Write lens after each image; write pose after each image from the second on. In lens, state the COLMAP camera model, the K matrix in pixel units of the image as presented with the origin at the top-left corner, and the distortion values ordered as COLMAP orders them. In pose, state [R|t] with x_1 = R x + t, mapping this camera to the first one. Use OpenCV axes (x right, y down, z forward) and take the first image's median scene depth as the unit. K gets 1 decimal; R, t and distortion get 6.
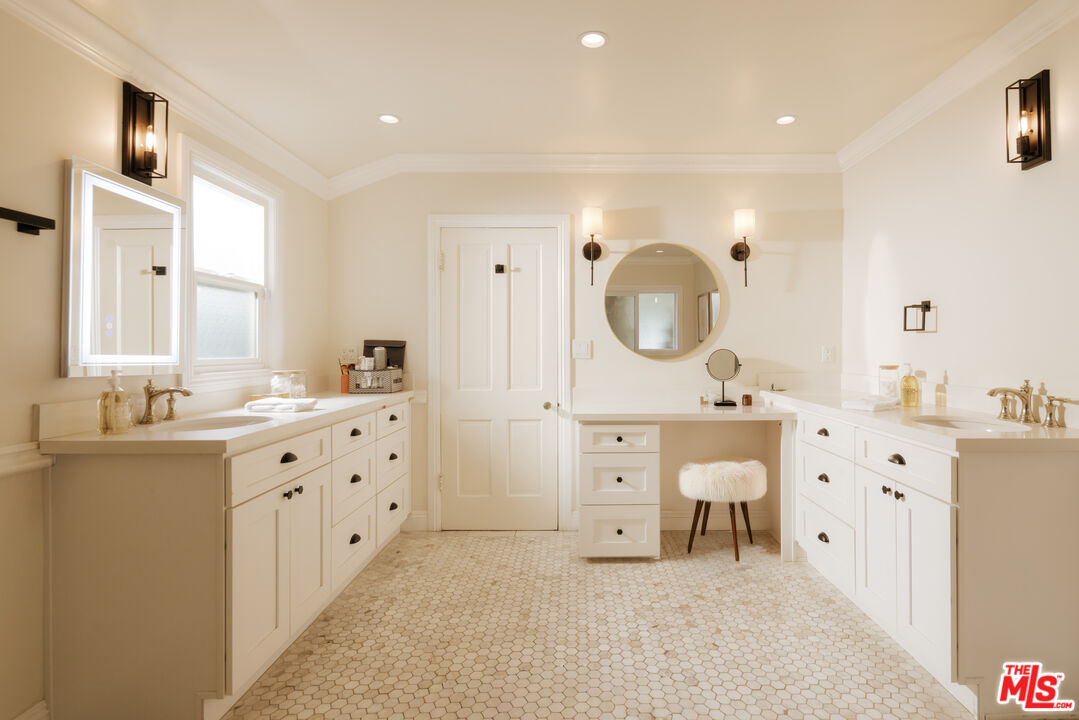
lens RADIAL K [[539.6, 0, 585.4], [0, 539.6, 344.2], [0, 0, 1]] dist [-0.000959, -0.000169]
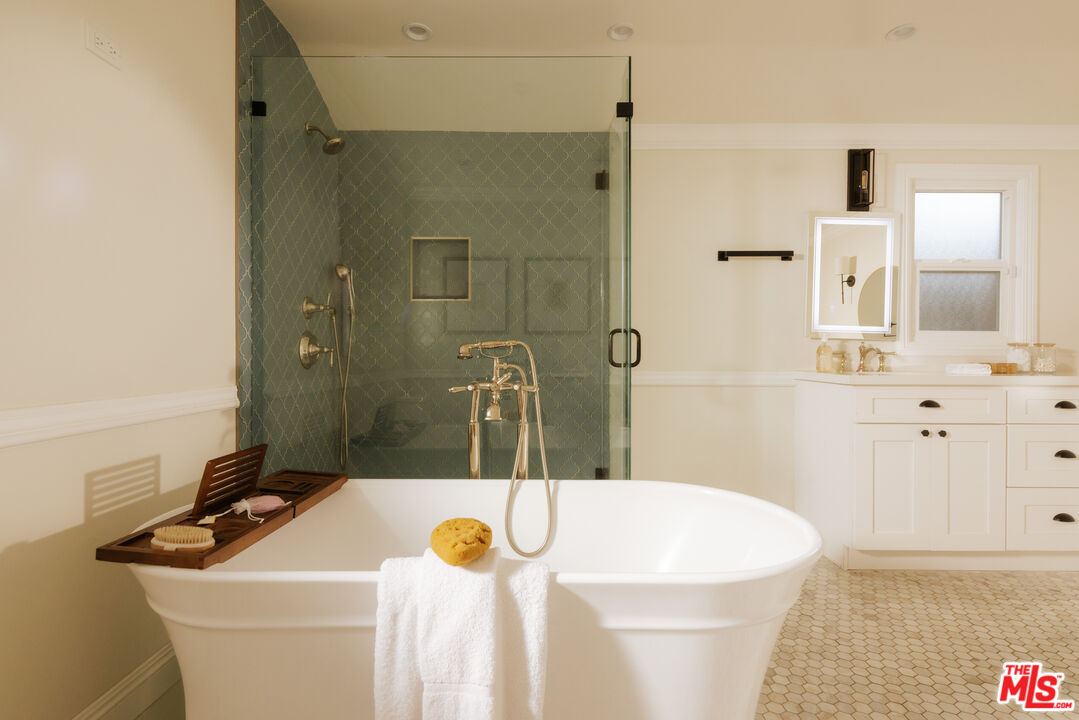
lens RADIAL K [[539.6, 0, 540.1], [0, 539.6, 358.5], [0, 0, 1]] dist [-0.000959, -0.000169]
pose [[-0.032799, 0.007962, -0.999430, 0.700428], [0.001997, 0.999967, 0.007900, 0.095464], [0.999460, -0.001737, -0.032814, 0.153479]]
